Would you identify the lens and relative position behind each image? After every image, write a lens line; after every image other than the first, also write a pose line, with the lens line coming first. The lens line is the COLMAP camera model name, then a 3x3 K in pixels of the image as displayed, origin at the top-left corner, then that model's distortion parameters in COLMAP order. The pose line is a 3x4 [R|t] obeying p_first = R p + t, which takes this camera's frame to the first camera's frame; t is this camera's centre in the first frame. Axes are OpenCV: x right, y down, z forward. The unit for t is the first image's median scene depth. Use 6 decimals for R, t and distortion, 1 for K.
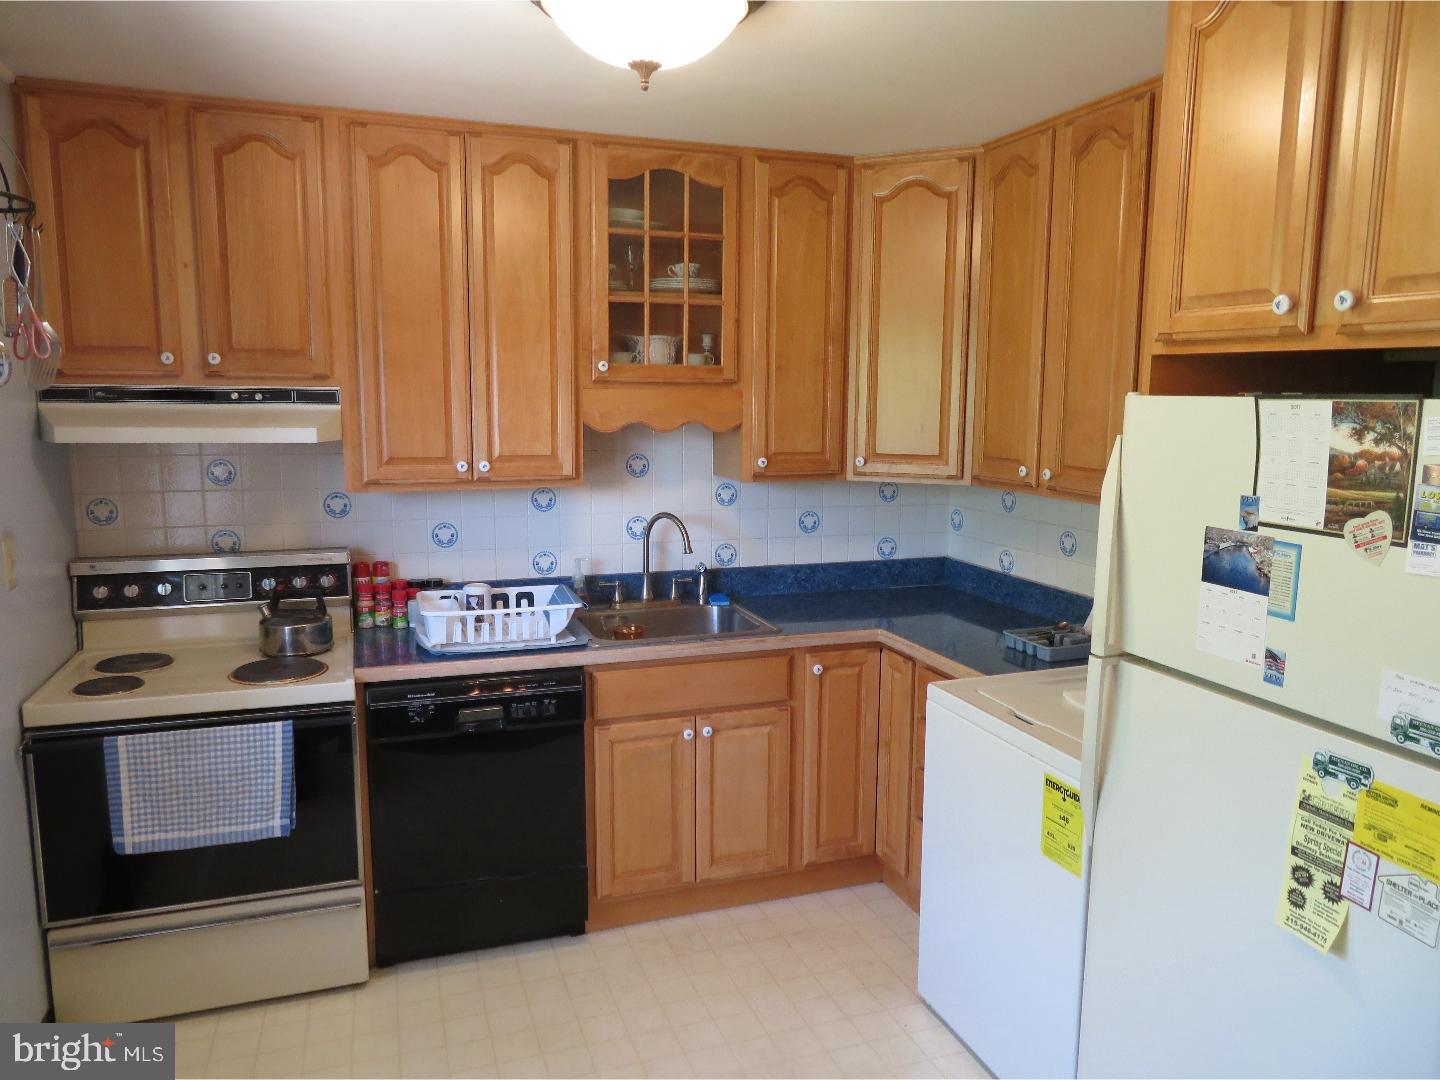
lens RADIAL K [[1037.0, 0, 720.0], [0, 1037.0, 540.0], [0, 0, 1]] dist [-0.006669, 0.001270]
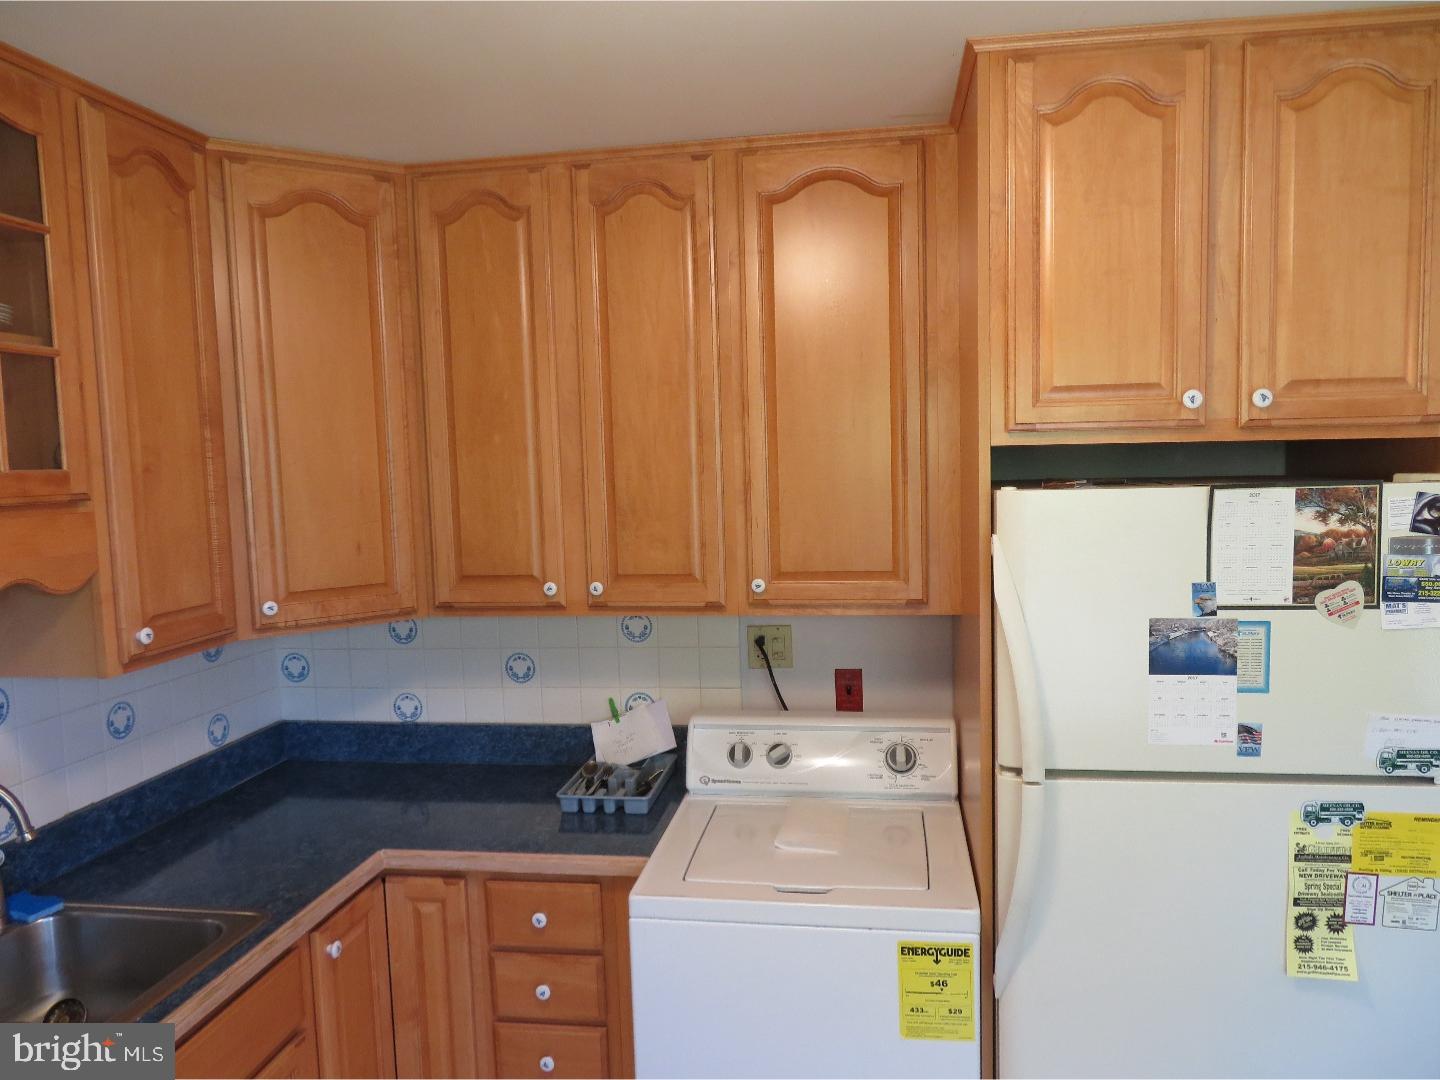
lens RADIAL K [[1037.0, 0, 720.0], [0, 1037.0, 540.0], [0, 0, 1]] dist [-0.006669, 0.001270]
pose [[0.472918, -0.095358, 0.875931, -0.640650], [0.157265, 0.987298, 0.022574, -0.191880], [-0.866958, 0.127077, 0.481908, 0.959333]]
